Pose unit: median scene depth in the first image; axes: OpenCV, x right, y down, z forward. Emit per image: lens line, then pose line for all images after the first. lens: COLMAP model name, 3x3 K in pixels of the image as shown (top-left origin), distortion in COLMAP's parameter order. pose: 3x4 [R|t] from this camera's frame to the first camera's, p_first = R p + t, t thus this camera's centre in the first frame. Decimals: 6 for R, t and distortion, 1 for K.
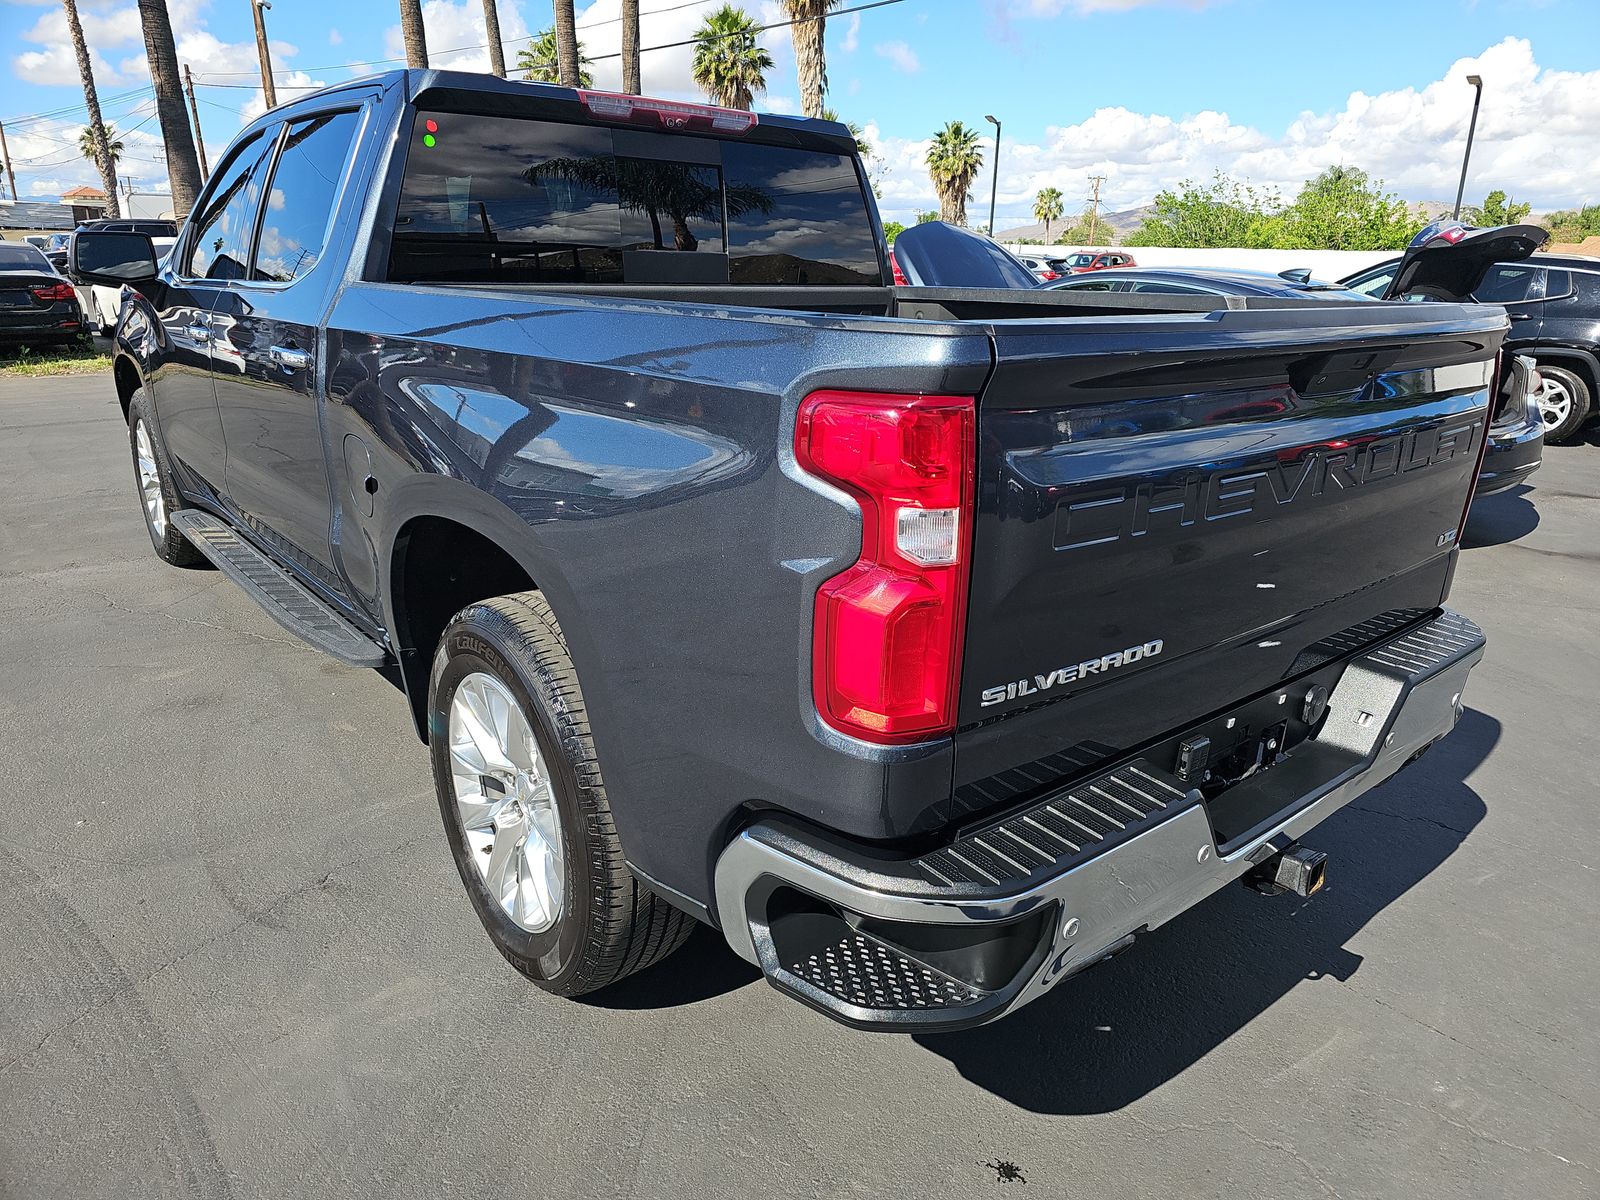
lens RADIAL K [[1077.9, 0, 799.6], [0, 1077.9, 600.6], [0, 0, 1]] dist [0.010751, -0.002033]
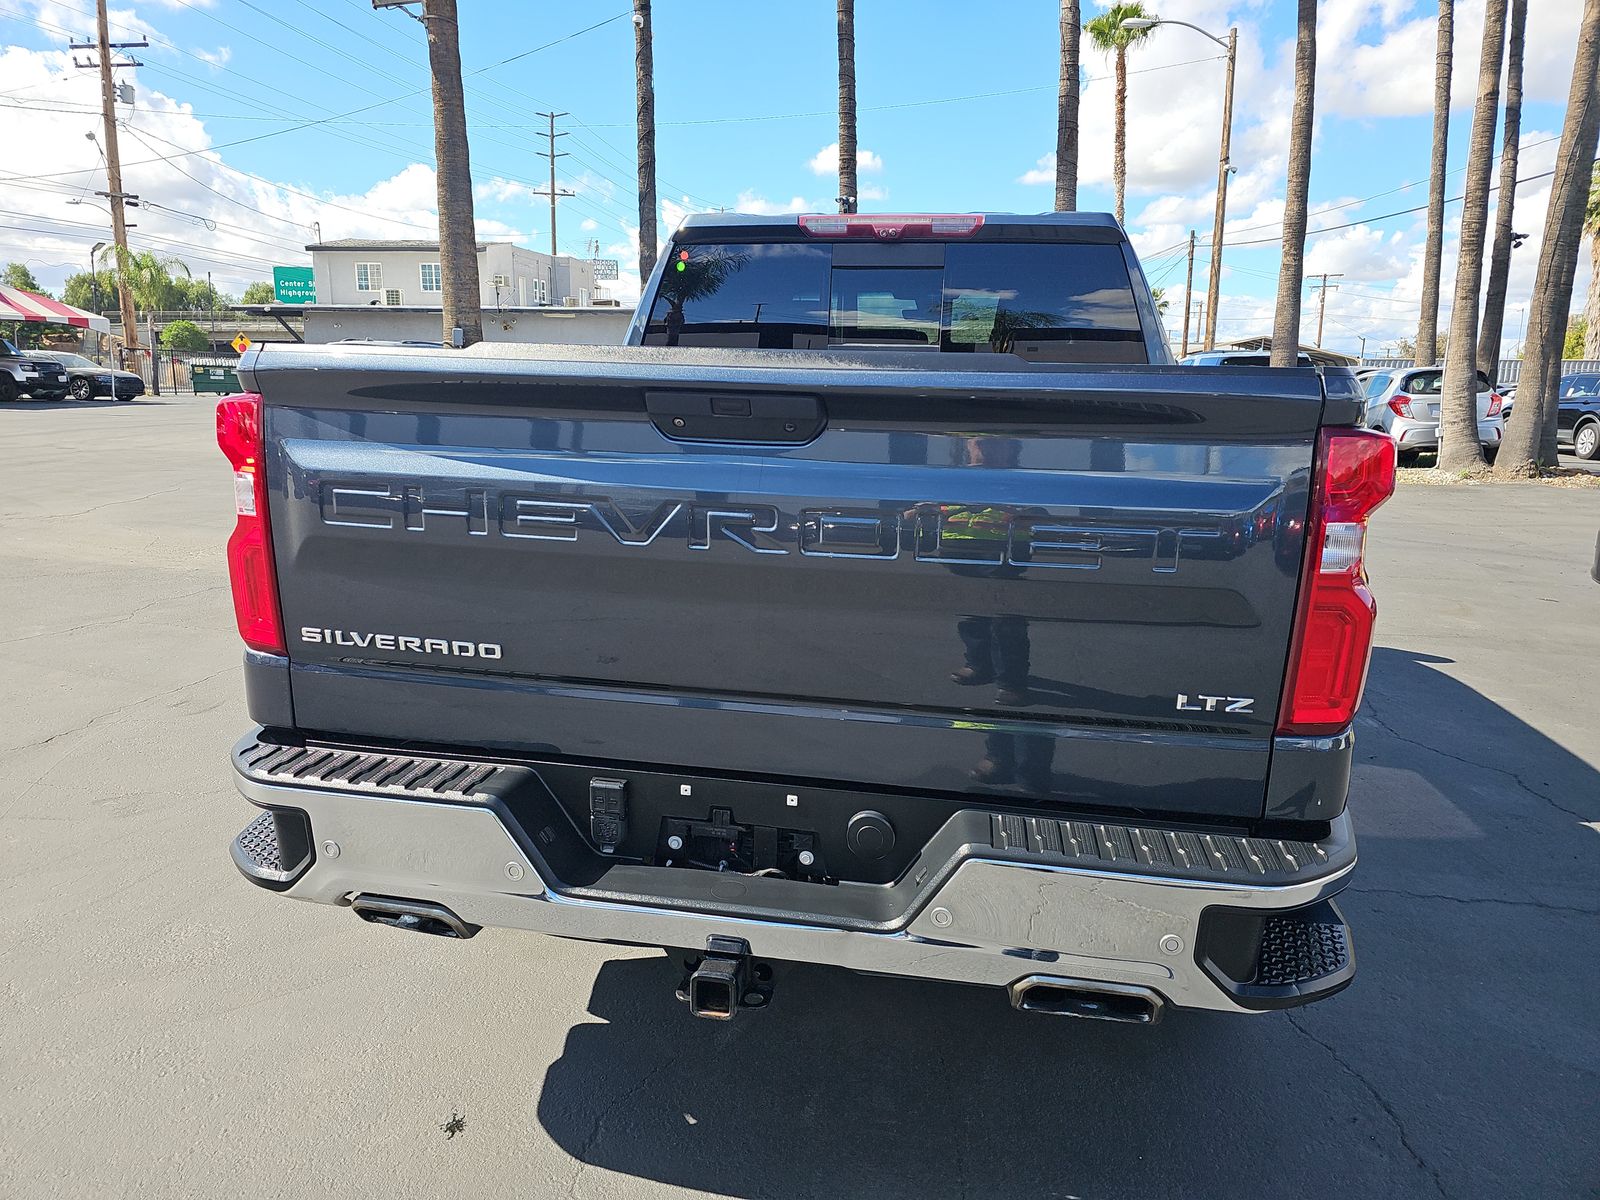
lens RADIAL K [[1077.9, 0, 800.2], [0, 1077.9, 597.5], [0, 0, 1]] dist [0.010751, -0.002033]
pose [[0.637018, 0.144776, -0.757132, 1.380043], [-0.239274, 0.970826, -0.015677, -0.067605], [0.732773, 0.191148, 0.653074, 0.518987]]
